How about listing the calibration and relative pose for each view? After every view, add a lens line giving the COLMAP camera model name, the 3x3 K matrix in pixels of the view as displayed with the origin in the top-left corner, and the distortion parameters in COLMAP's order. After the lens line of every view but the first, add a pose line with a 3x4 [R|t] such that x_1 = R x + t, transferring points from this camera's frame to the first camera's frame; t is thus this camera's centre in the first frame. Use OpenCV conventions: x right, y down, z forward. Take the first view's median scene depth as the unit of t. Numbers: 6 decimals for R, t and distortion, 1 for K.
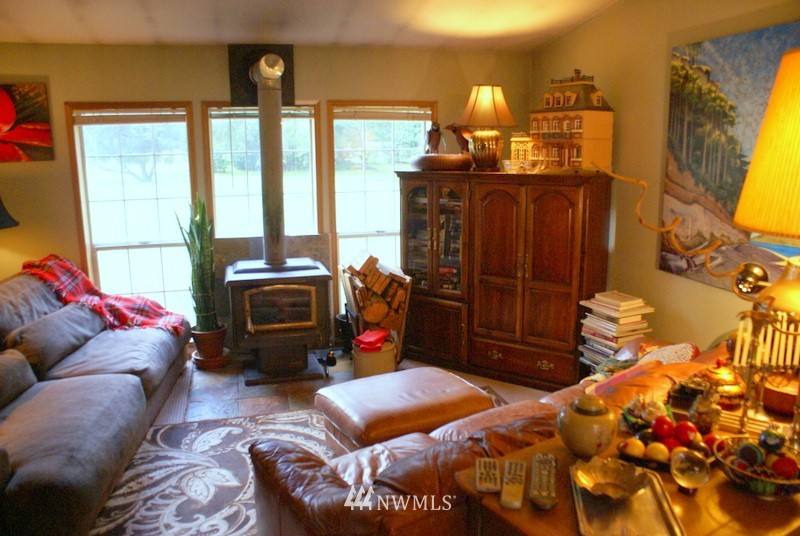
lens RADIAL K [[612.5, 0, 391.1], [0, 612.5, 270.7], [0, 0, 1]] dist [-0.173598, 0.123228]
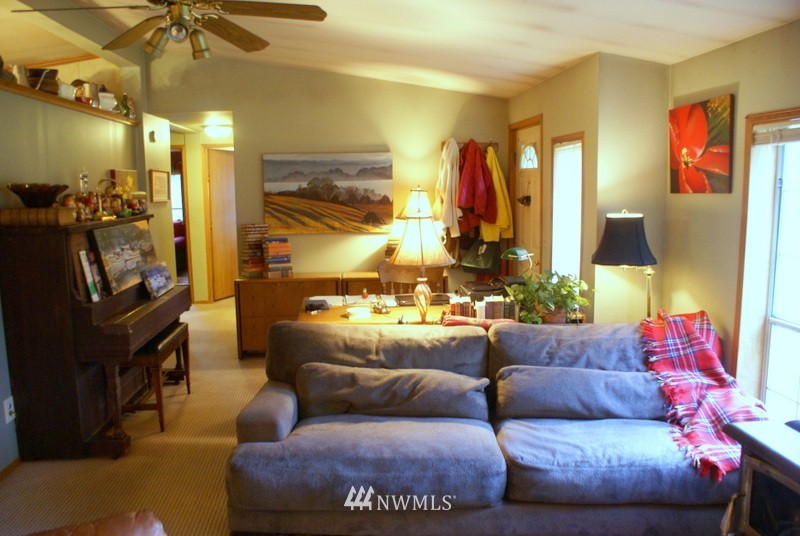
lens RADIAL K [[612.5, 0, 391.1], [0, 612.5, 270.7], [0, 0, 1]] dist [-0.173598, 0.123228]
pose [[-0.184611, 0.150350, -0.971243, 0.270867], [-0.183476, 0.965584, 0.184348, -0.154977], [0.965534, 0.212232, -0.150672, 0.728338]]
